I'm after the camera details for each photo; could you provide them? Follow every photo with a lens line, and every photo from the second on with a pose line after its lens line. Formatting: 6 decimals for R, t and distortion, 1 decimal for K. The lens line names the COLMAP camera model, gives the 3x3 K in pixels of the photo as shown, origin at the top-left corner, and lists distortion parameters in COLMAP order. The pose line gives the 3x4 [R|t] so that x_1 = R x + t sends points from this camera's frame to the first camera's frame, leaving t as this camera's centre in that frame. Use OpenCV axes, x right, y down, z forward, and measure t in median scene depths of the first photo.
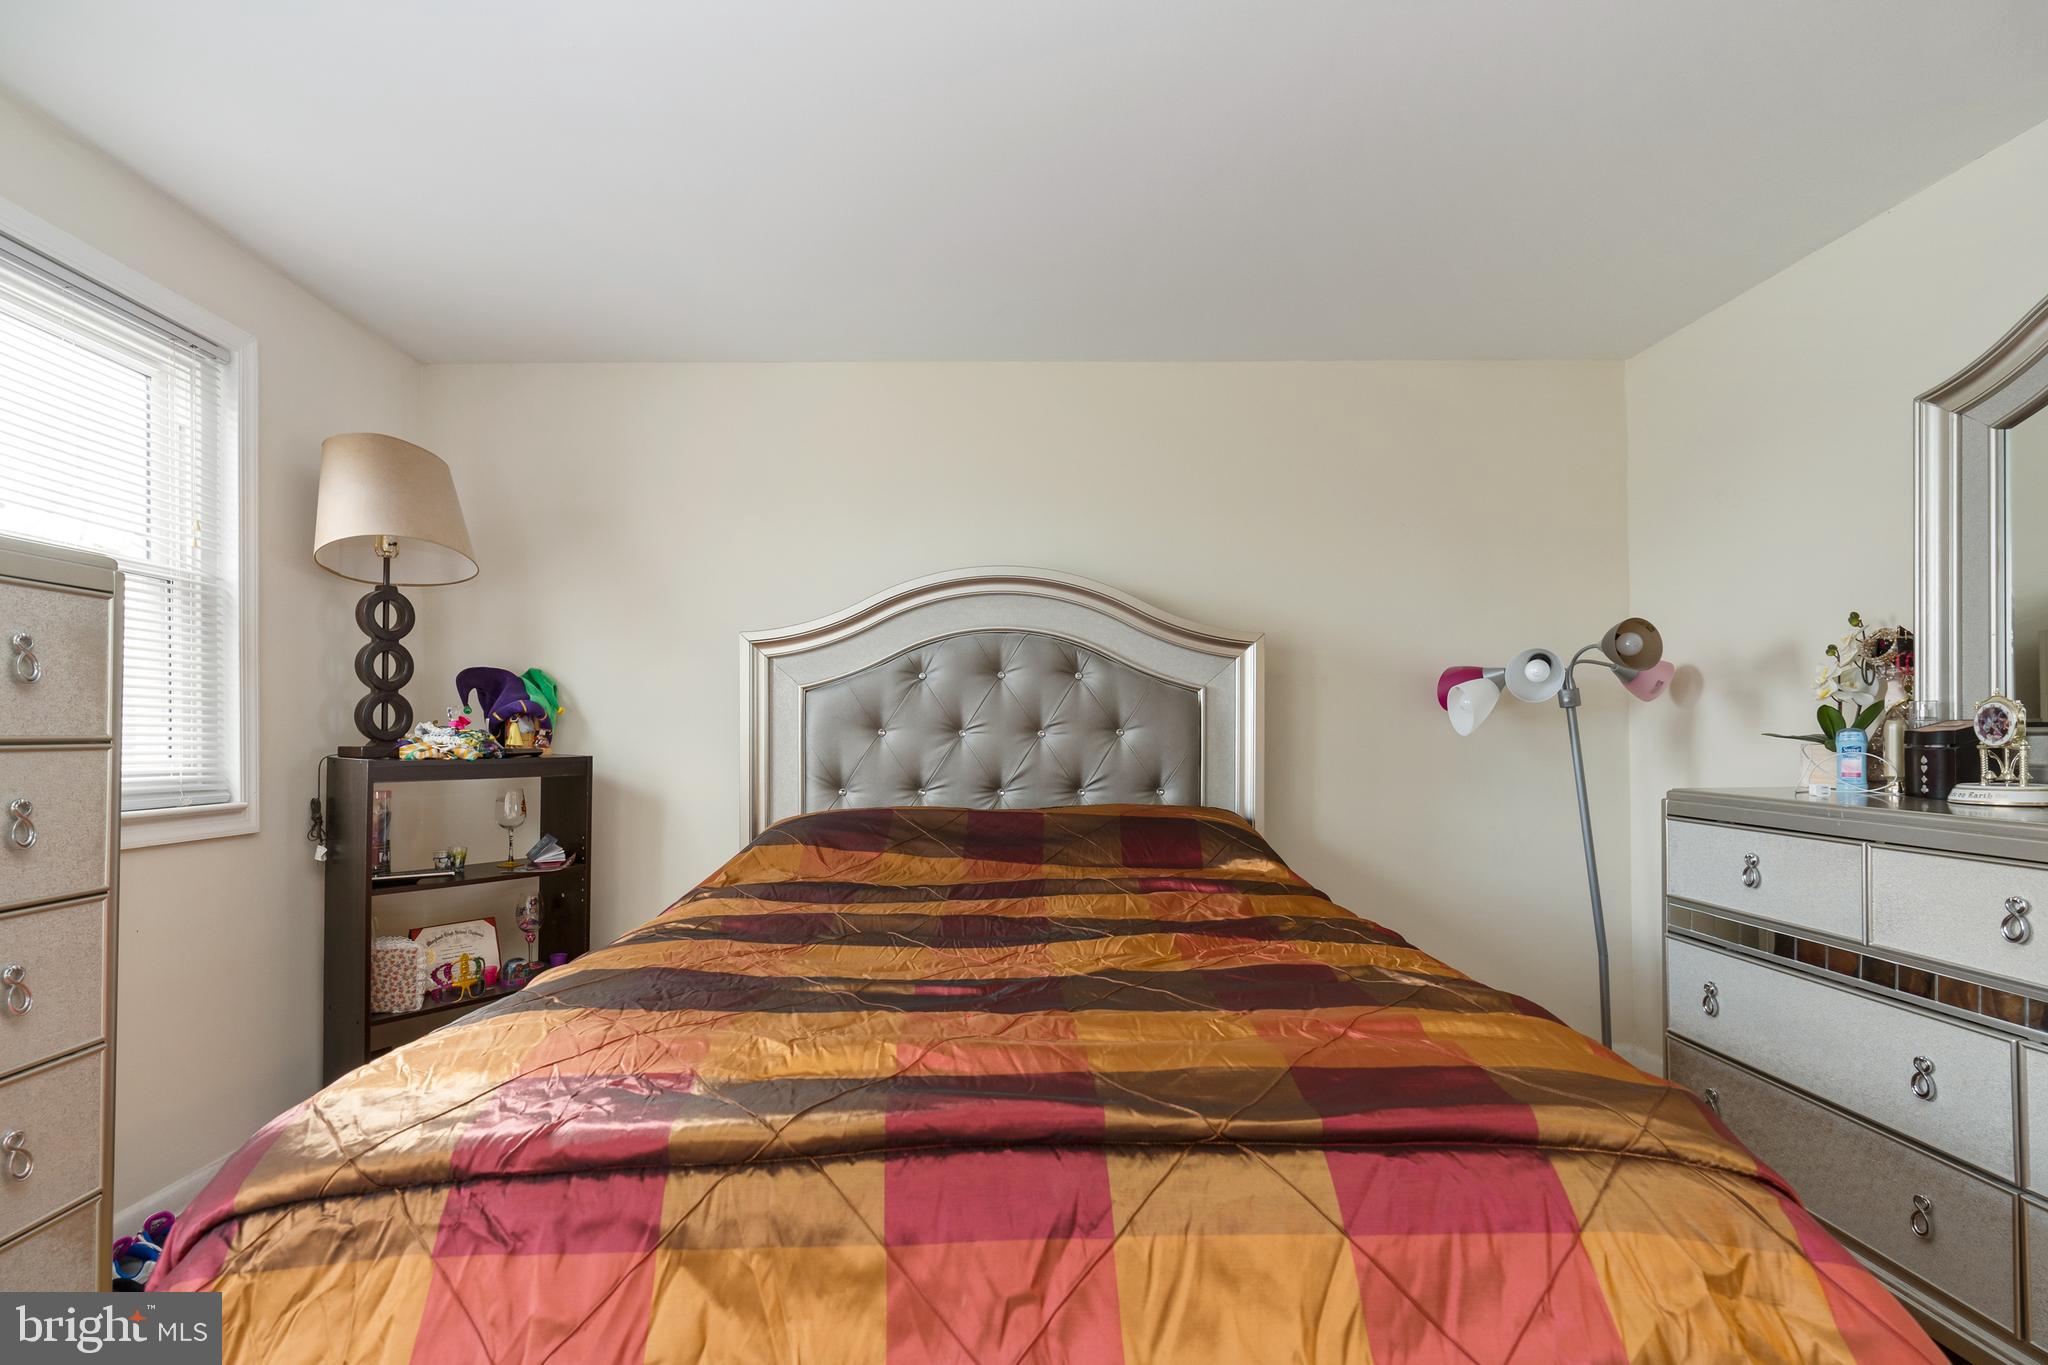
lens RADIAL K [[949.9, 0, 1020.0], [0, 949.9, 732.4], [0, 0, 1]] dist [-0.007100, 0.000109]
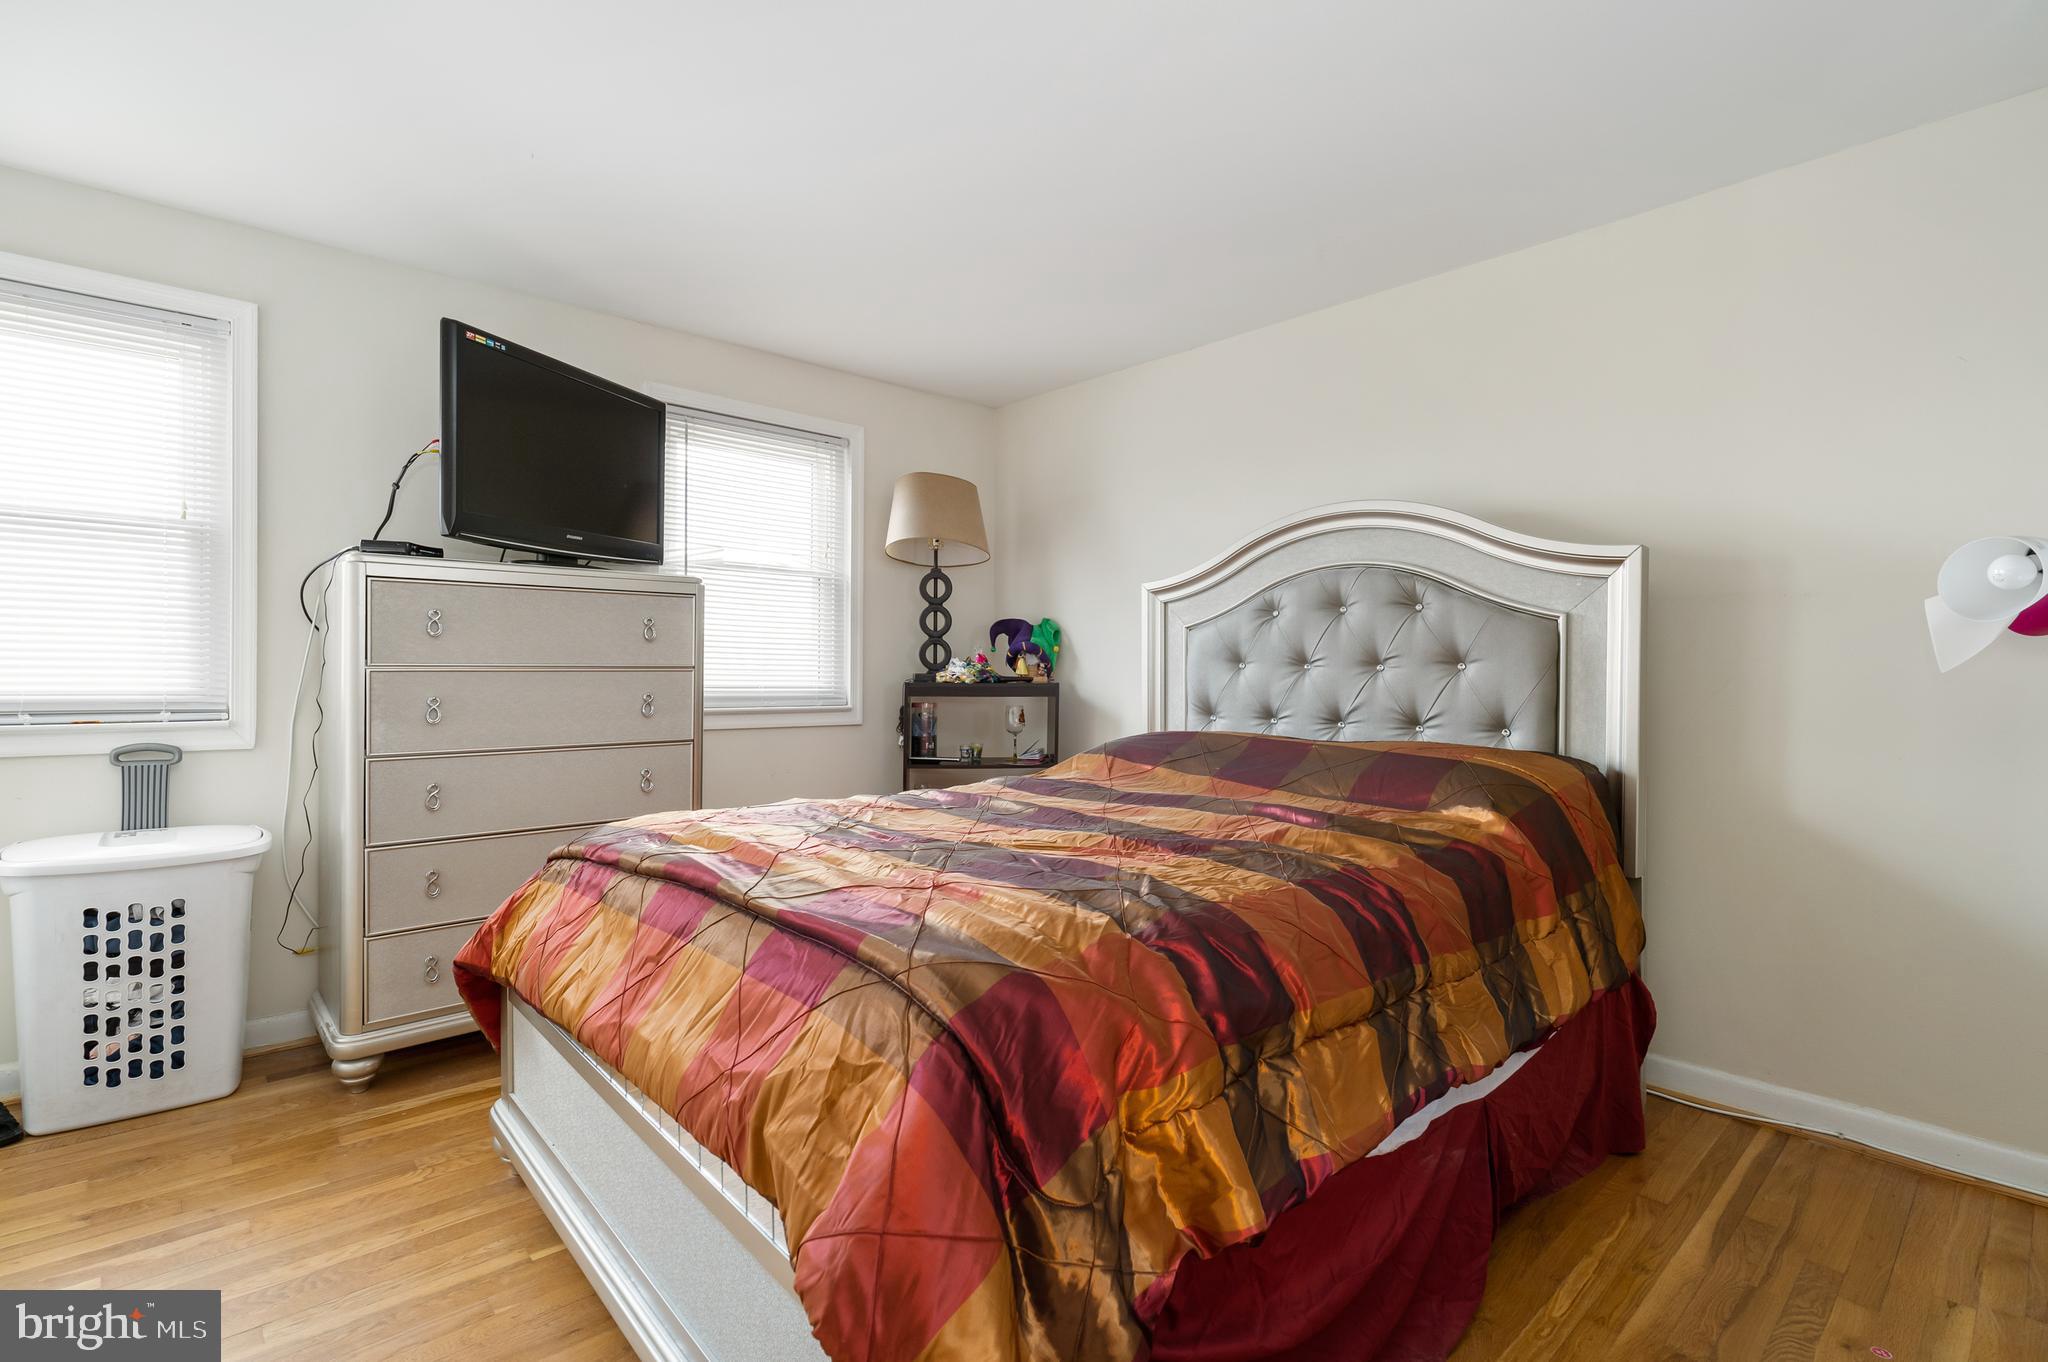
lens RADIAL K [[927.4, 0, 1021.6], [0, 927.4, 684.2], [0, 0, 1]] dist [-0.007903, 0.000582]
pose [[0.683422, 0.018247, -0.729795, 0.473669], [-0.006455, 0.999800, 0.018953, 0.002335], [0.729995, -0.008242, 0.683403, 0.072056]]
